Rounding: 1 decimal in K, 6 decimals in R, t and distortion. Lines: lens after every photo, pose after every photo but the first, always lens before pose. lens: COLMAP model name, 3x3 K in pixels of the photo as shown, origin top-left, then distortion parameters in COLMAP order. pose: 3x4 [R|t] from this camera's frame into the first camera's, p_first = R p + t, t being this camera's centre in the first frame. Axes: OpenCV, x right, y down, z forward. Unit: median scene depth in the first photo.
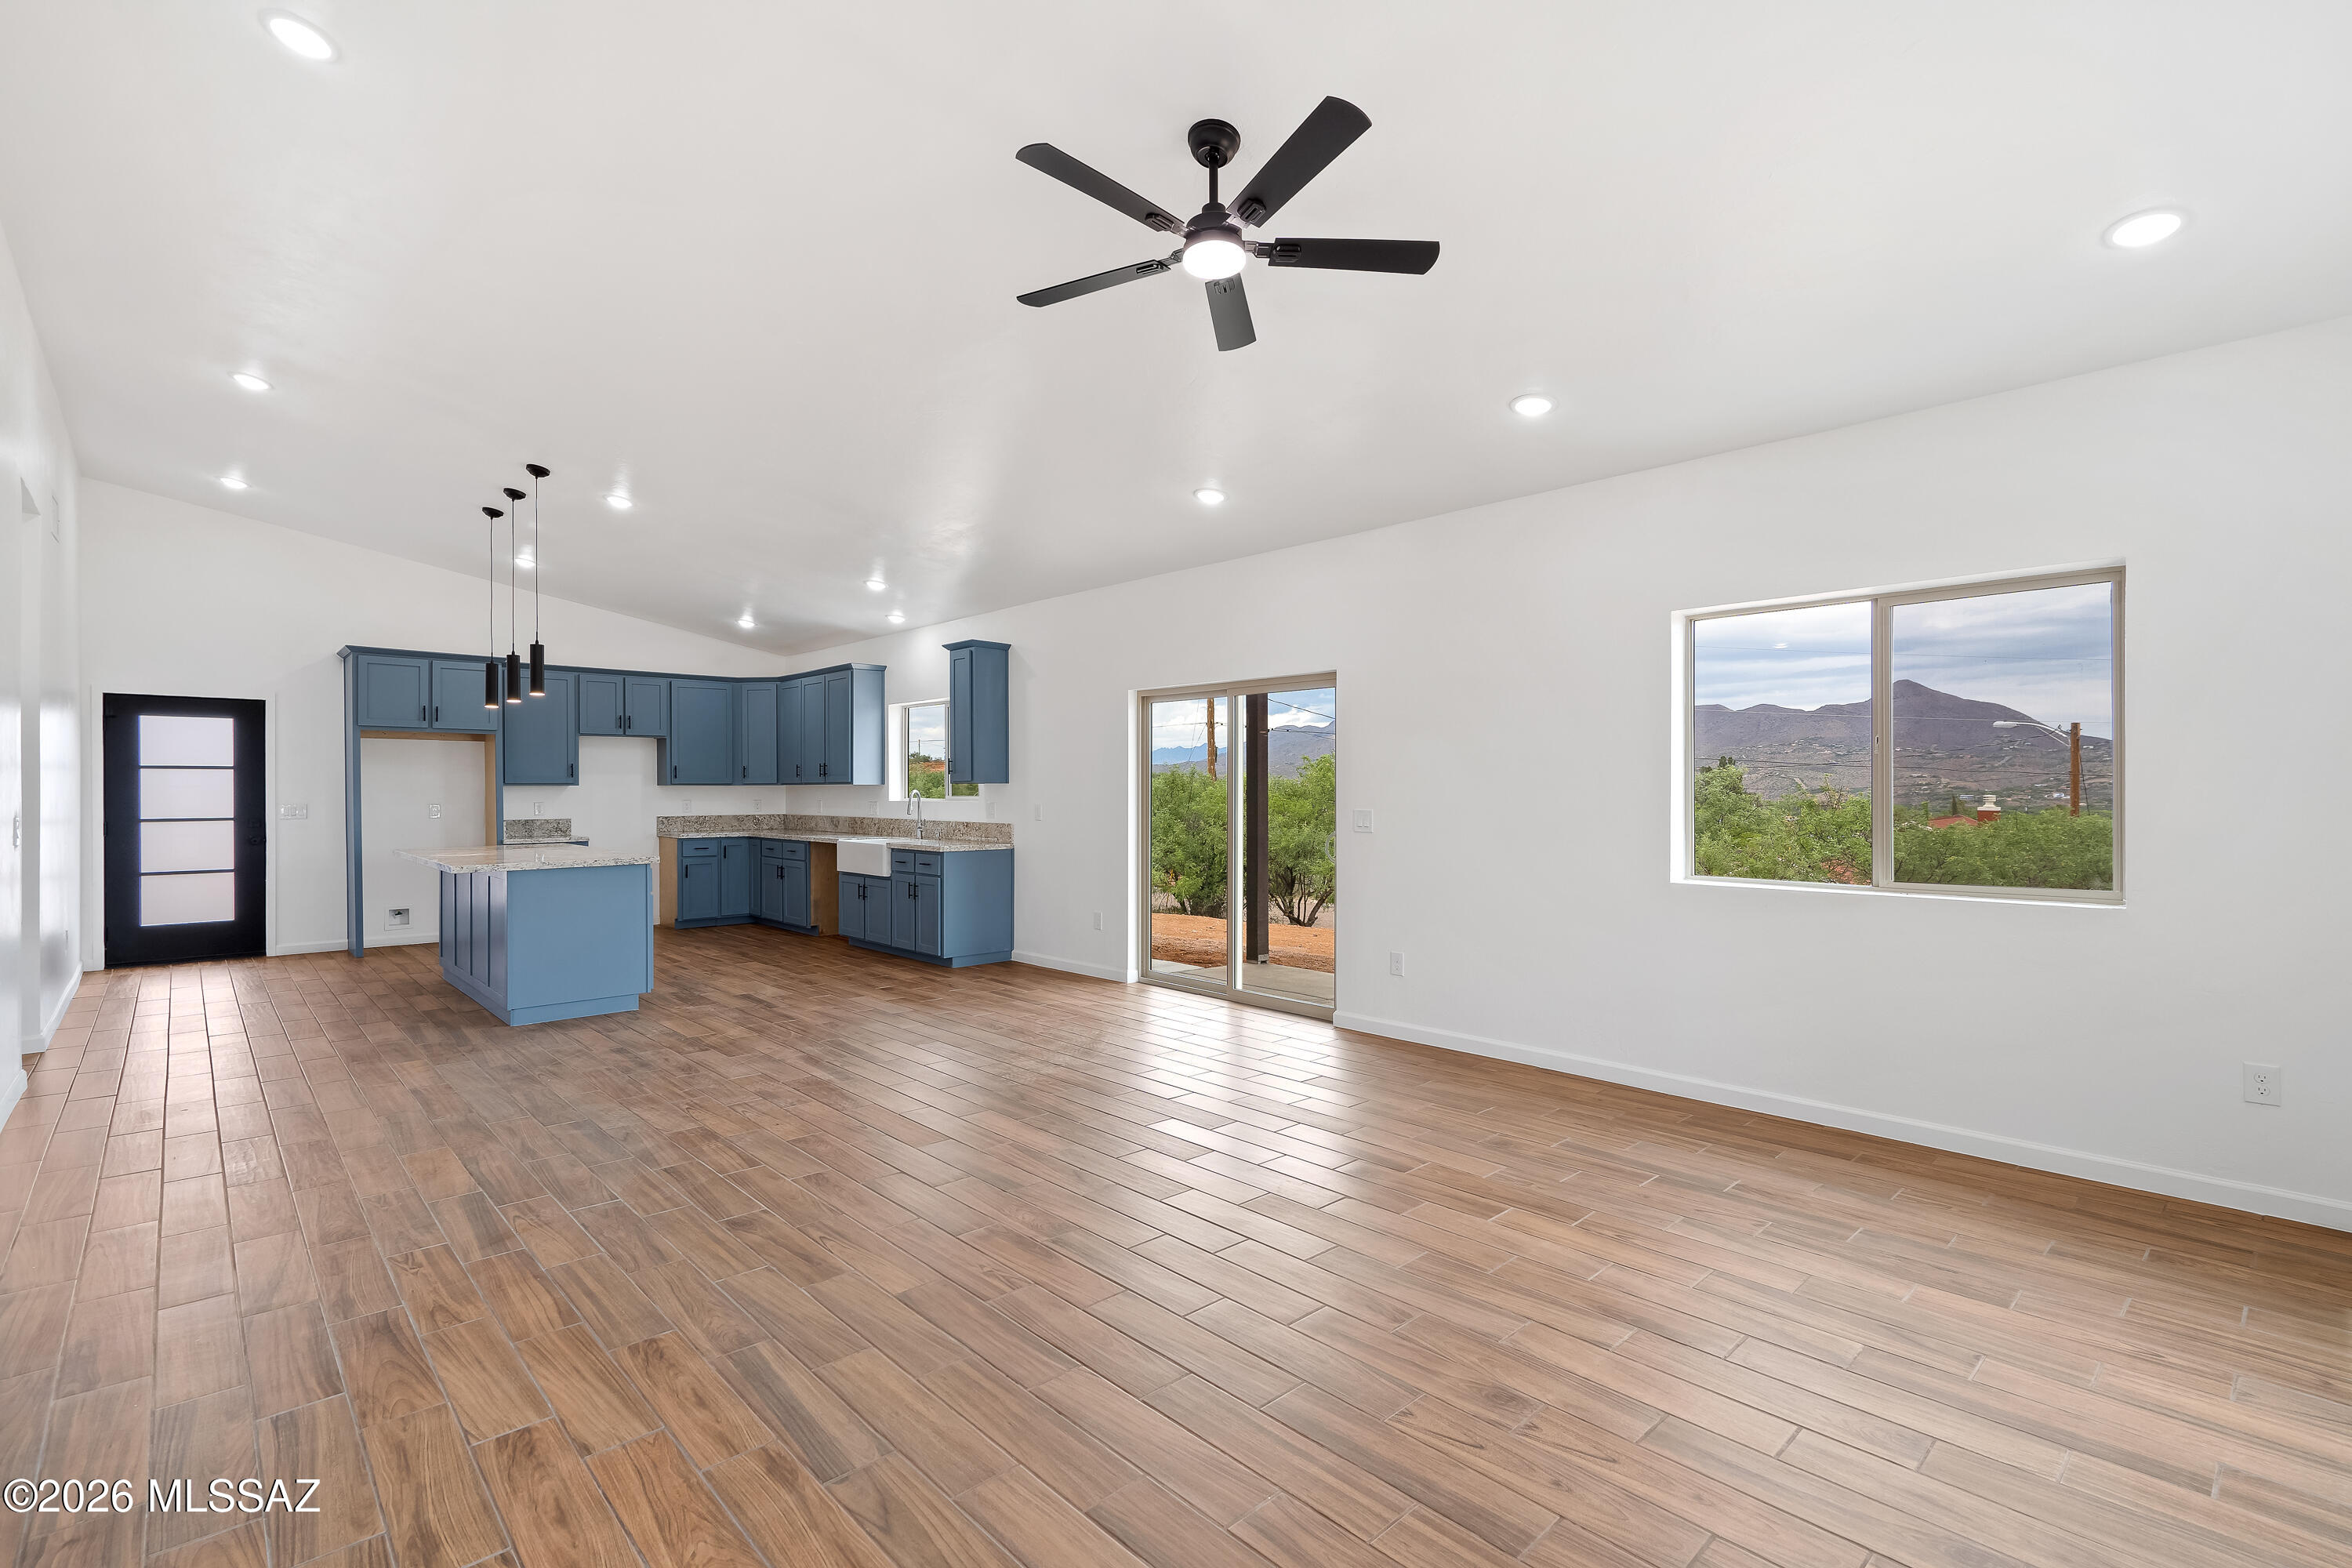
lens RADIAL K [[1076.5, 0, 1171.4], [0, 1076.5, 794.4], [0, 0, 1]] dist [-0.005237, 0.001860]
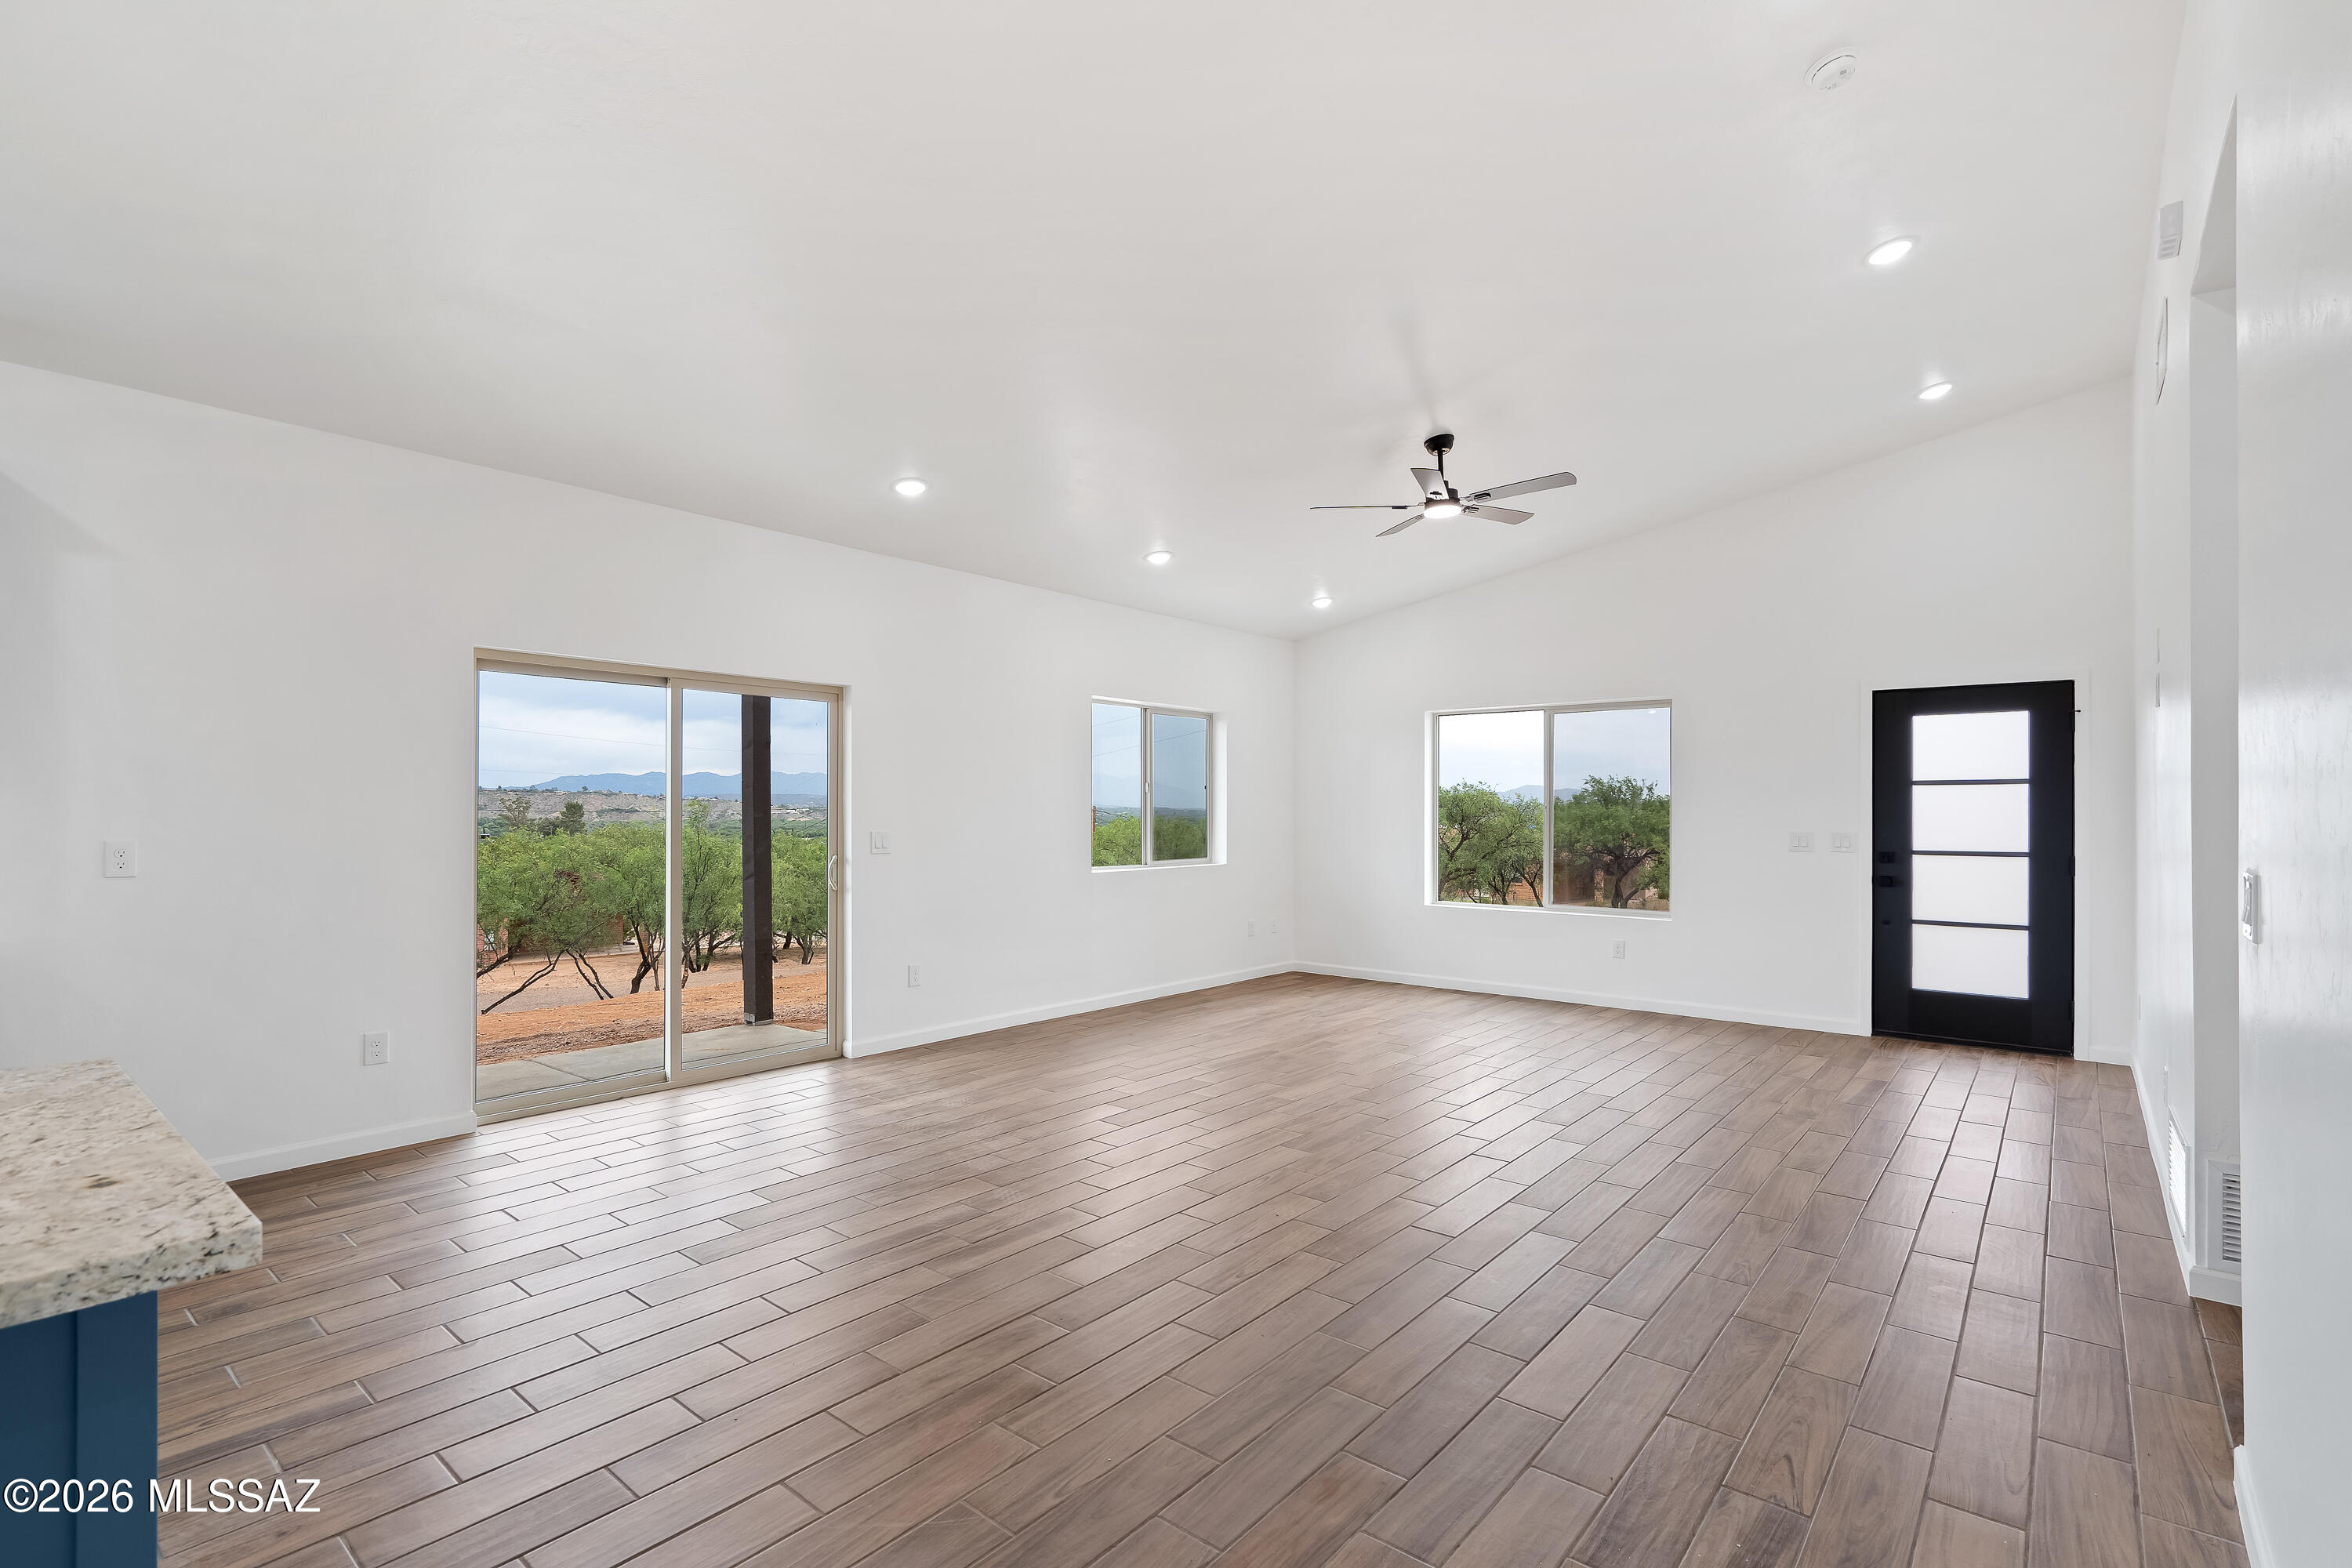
lens RADIAL K [[1076.5, 0, 1178.1], [0, 1076.5, 812.5], [0, 0, 1]] dist [-0.005237, 0.001860]
pose [[-0.130593, 0.000817, 0.991436, -0.591274], [0.002639, 0.999996, -0.000476, -0.001421], [-0.991433, 0.002555, -0.130594, 0.593595]]
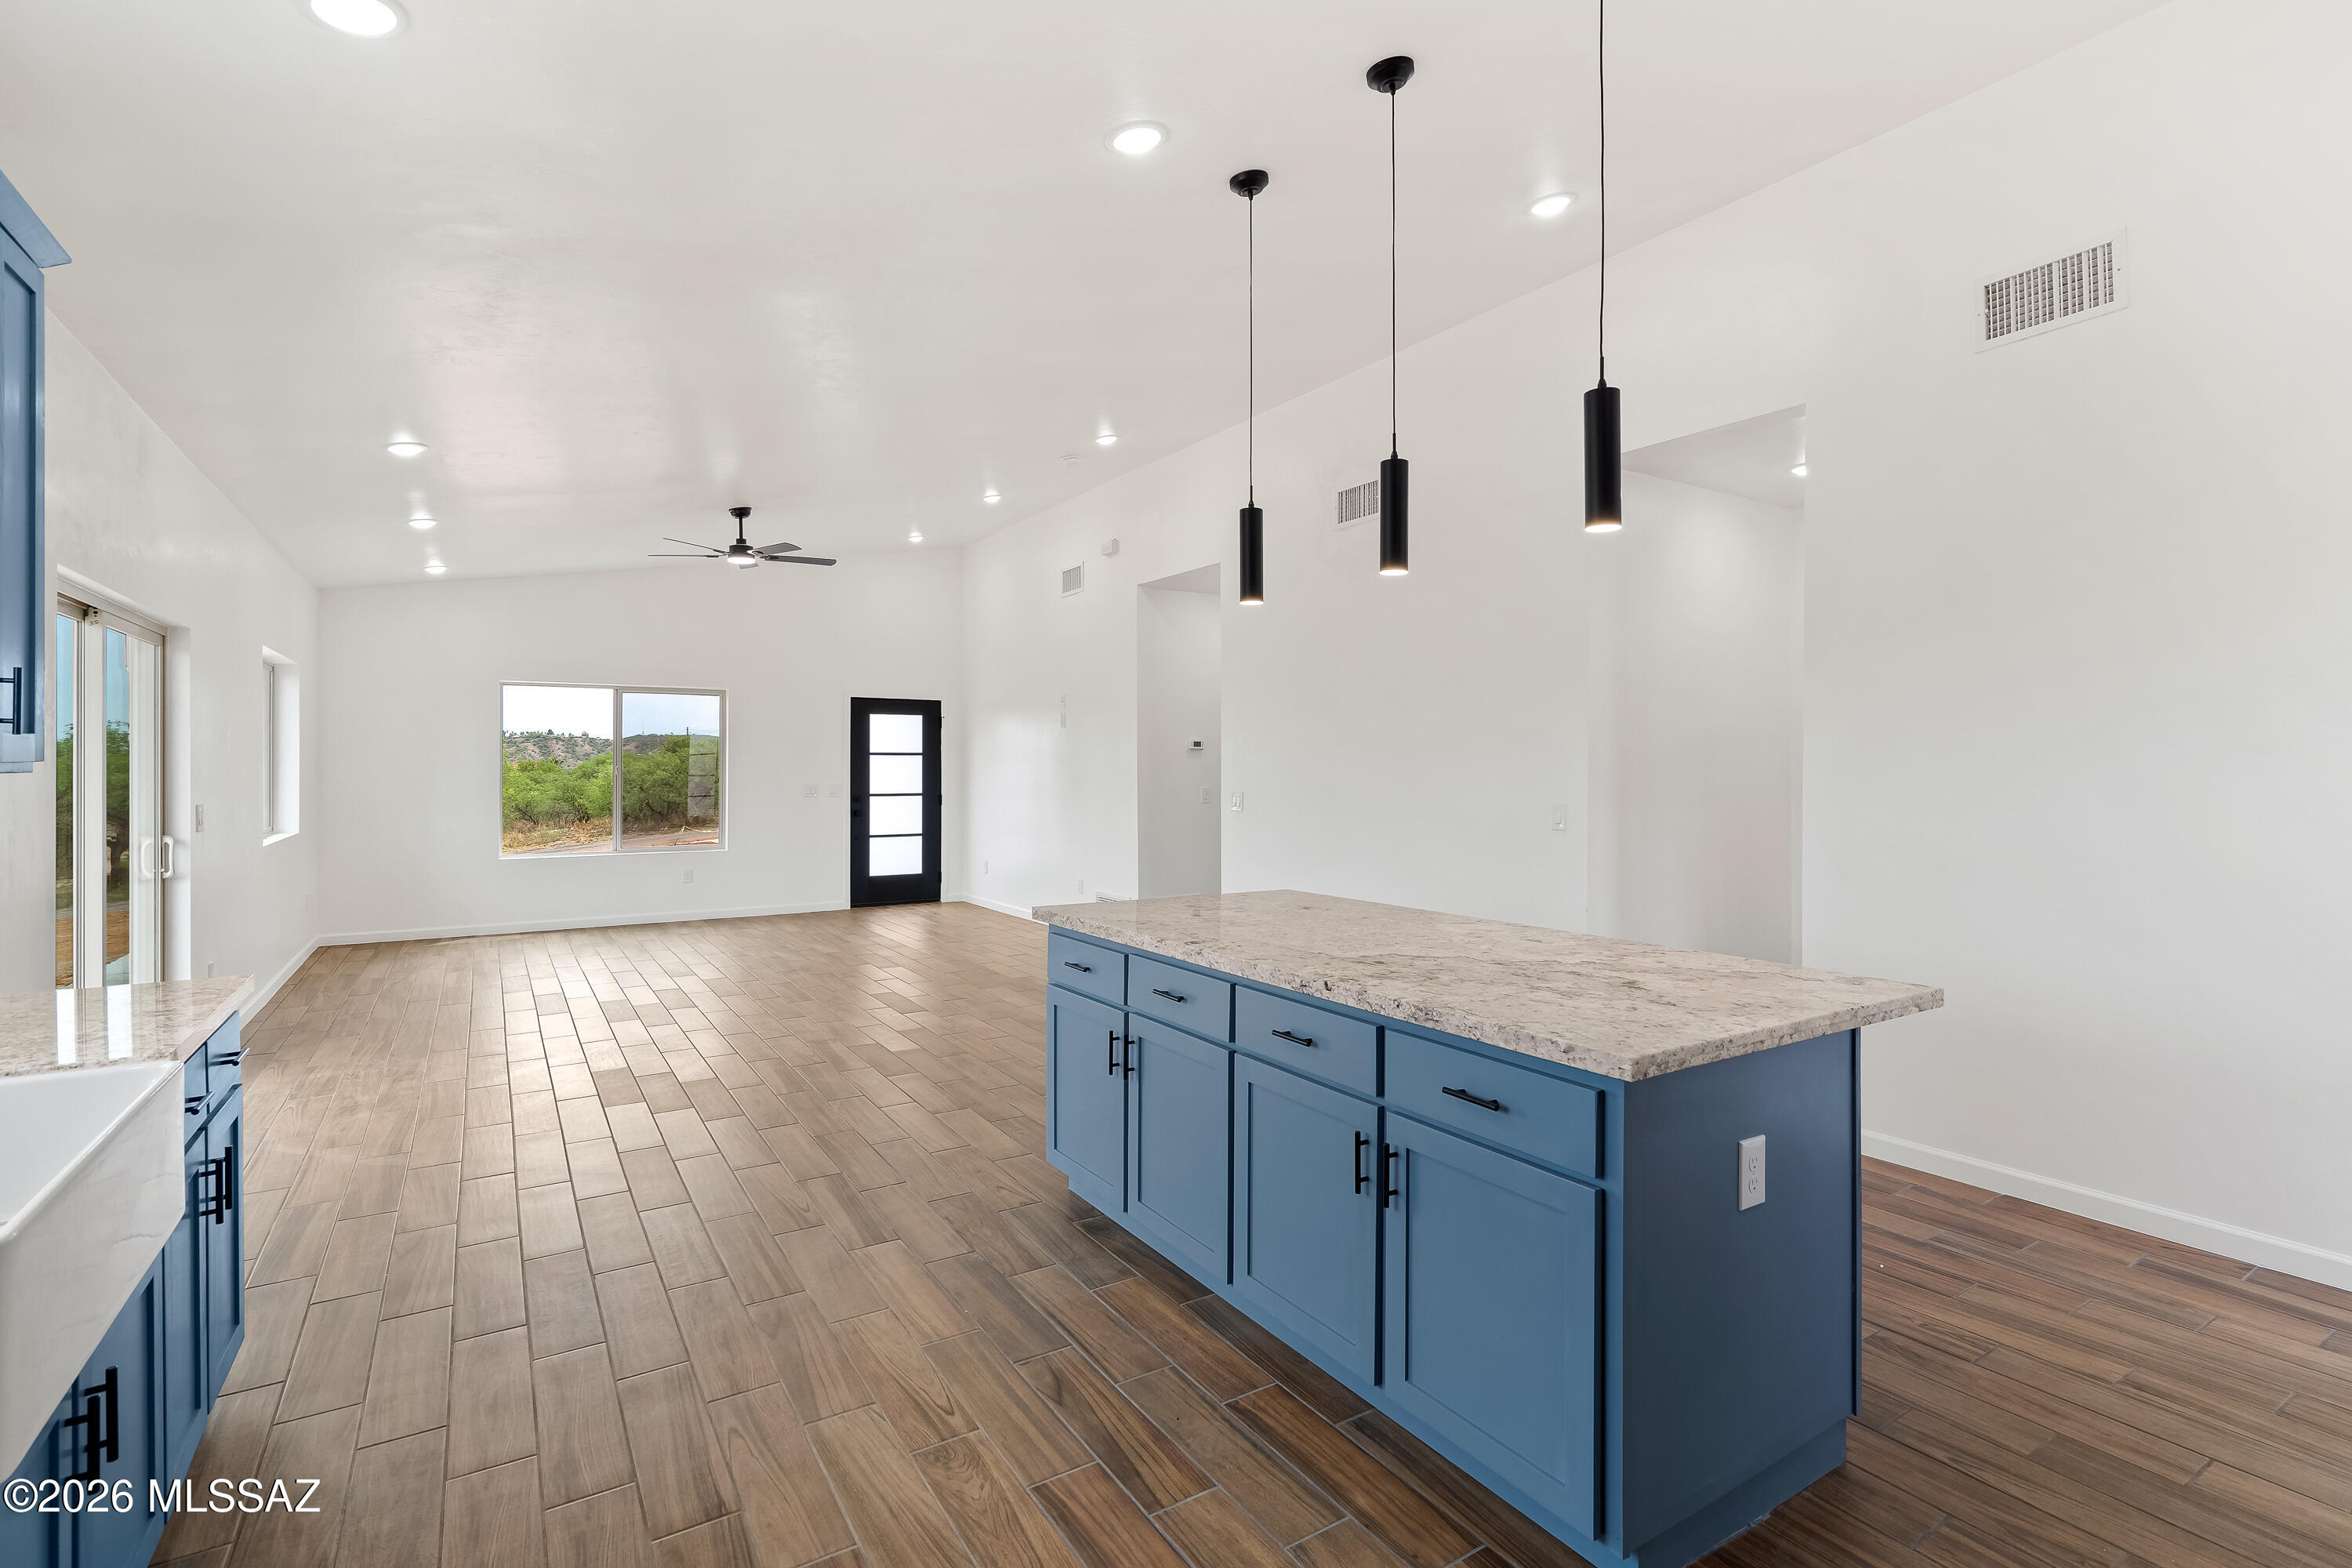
lens RADIAL K [[1076.5, 0, 1176.6], [0, 1076.5, 764.4], [0, 0, 1]] dist [-0.005237, 0.001860]
pose [[-0.984564, 0.002787, 0.175002, -0.493558], [0.003469, 0.999988, 0.003597, -0.011921], [-0.174989, 0.004148, -0.984562, 1.166870]]
